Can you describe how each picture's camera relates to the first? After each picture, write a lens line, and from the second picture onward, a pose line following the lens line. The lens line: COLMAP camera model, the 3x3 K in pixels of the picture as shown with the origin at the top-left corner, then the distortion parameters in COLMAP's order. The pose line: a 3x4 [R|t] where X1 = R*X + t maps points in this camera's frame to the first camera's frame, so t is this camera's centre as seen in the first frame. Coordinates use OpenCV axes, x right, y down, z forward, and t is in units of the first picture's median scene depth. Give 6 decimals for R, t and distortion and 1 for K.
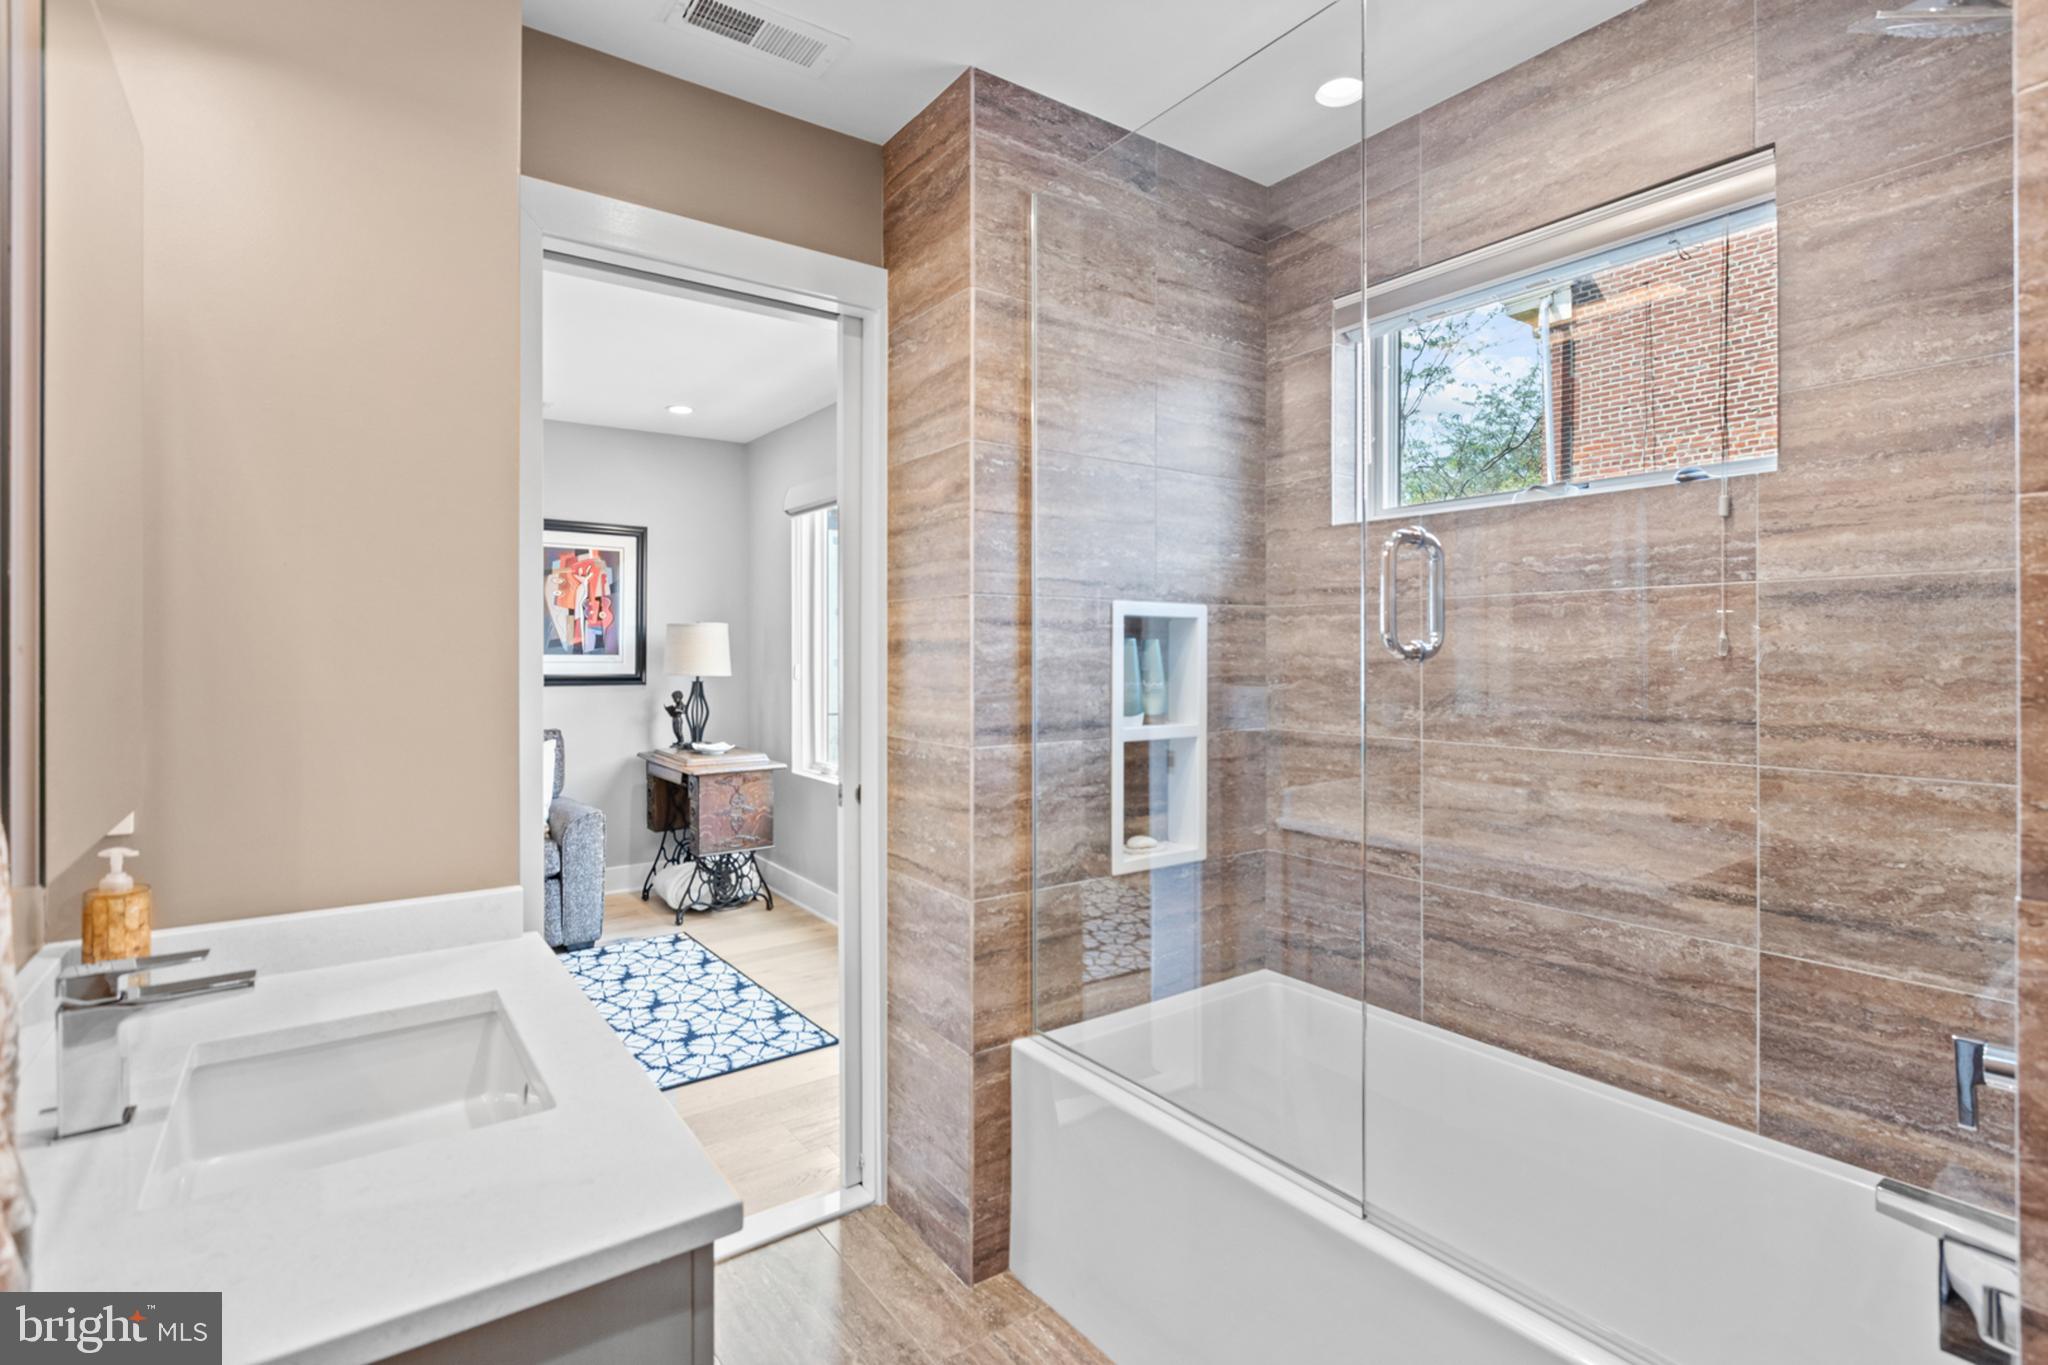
lens RADIAL K [[951.8, 0, 1022.3], [0, 951.8, 647.0], [0, 0, 1]] dist [-0.010985, 0.000394]
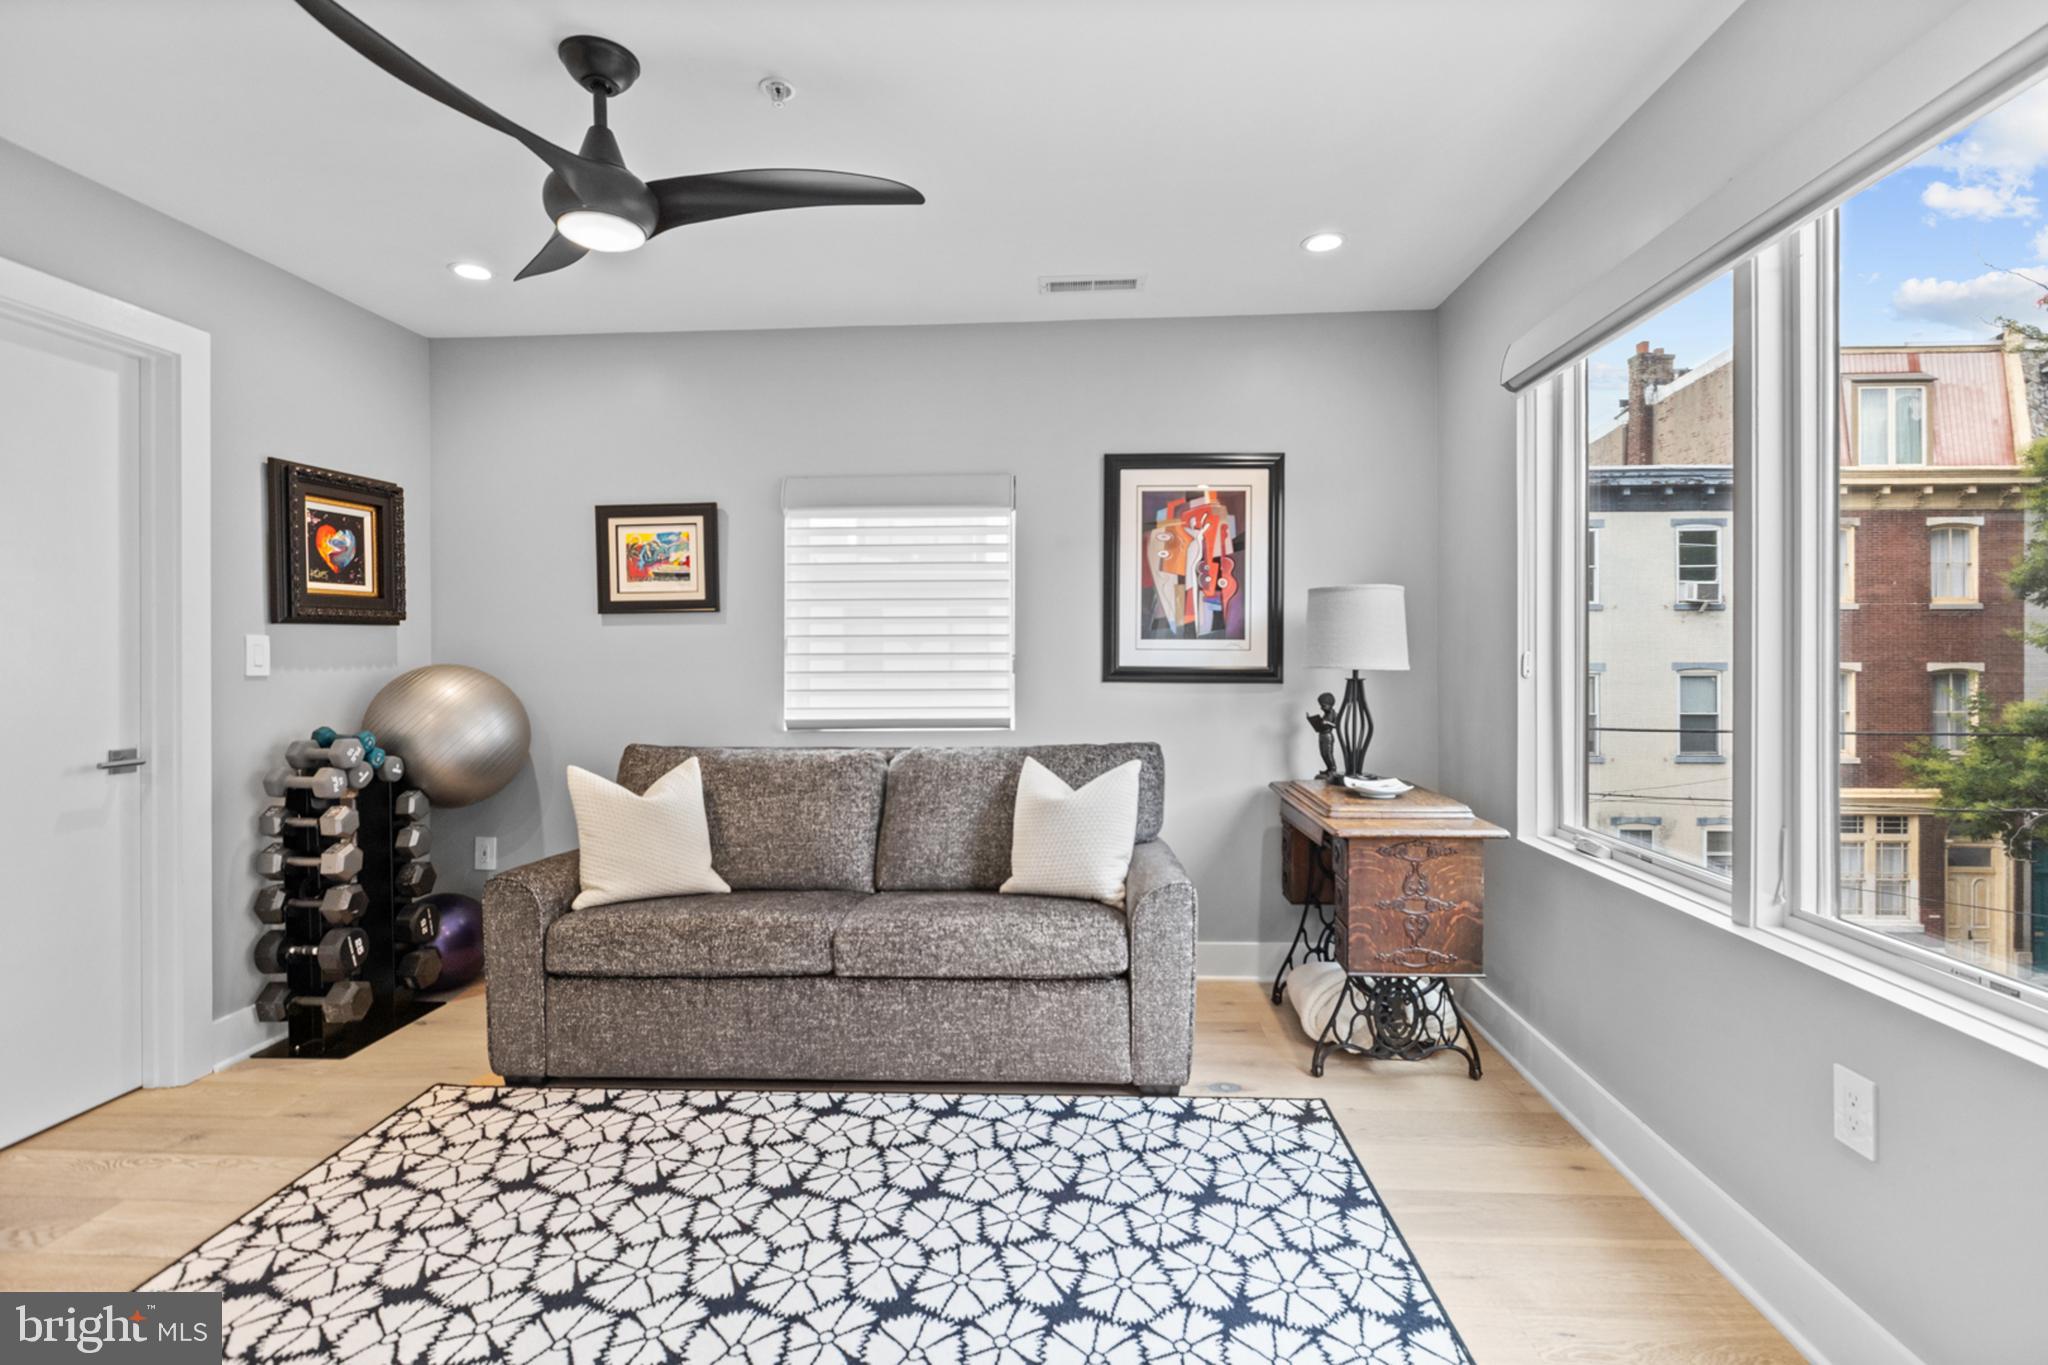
lens RADIAL K [[951.8, 0, 1033.0], [0, 951.8, 666.9], [0, 0, 1]] dist [-0.010985, 0.000394]
pose [[0.771630, 0.004897, -0.636053, -0.104103], [0.004121, 0.999911, 0.012697, 0.019340], [0.636058, -0.012418, 0.771541, 0.374912]]
